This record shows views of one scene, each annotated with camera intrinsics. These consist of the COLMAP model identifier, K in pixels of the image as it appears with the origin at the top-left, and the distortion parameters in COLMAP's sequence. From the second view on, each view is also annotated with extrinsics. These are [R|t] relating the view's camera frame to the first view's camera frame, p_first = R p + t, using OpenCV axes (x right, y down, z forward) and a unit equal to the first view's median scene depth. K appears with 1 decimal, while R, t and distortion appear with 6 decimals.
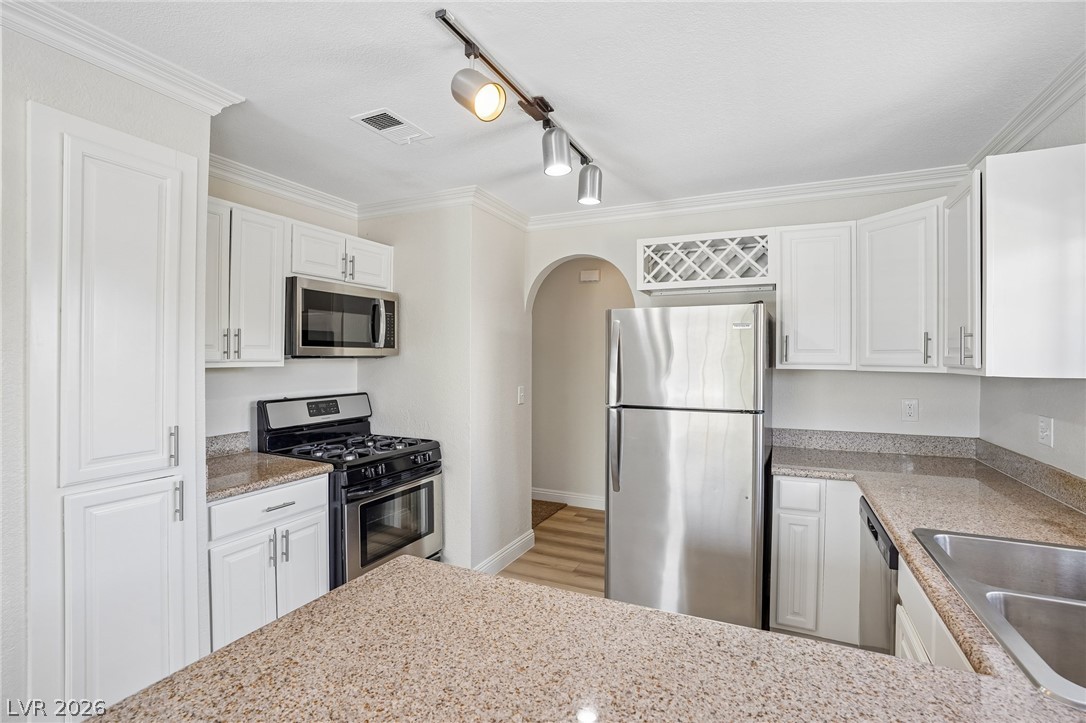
lens RADIAL K [[510.4, 0, 544.2], [0, 510.4, 365.3], [0, 0, 1]] dist [-0.069362, 0.030413]
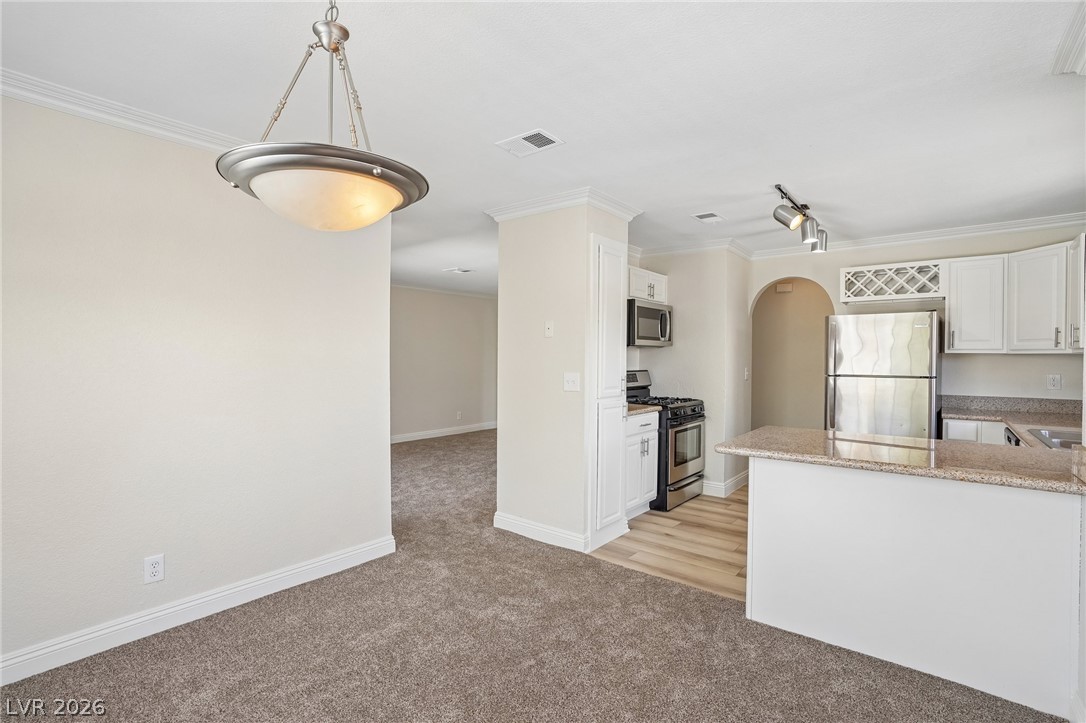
lens RADIAL K [[510.4, 0, 544.2], [0, 510.4, 365.3], [0, 0, 1]] dist [-0.069362, 0.030413]
pose [[0.969911, 0.006065, -0.243384, -0.339025], [-0.006336, 0.999980, -0.000333, 0.050706], [0.243377, 0.001865, 0.969930, -0.717526]]
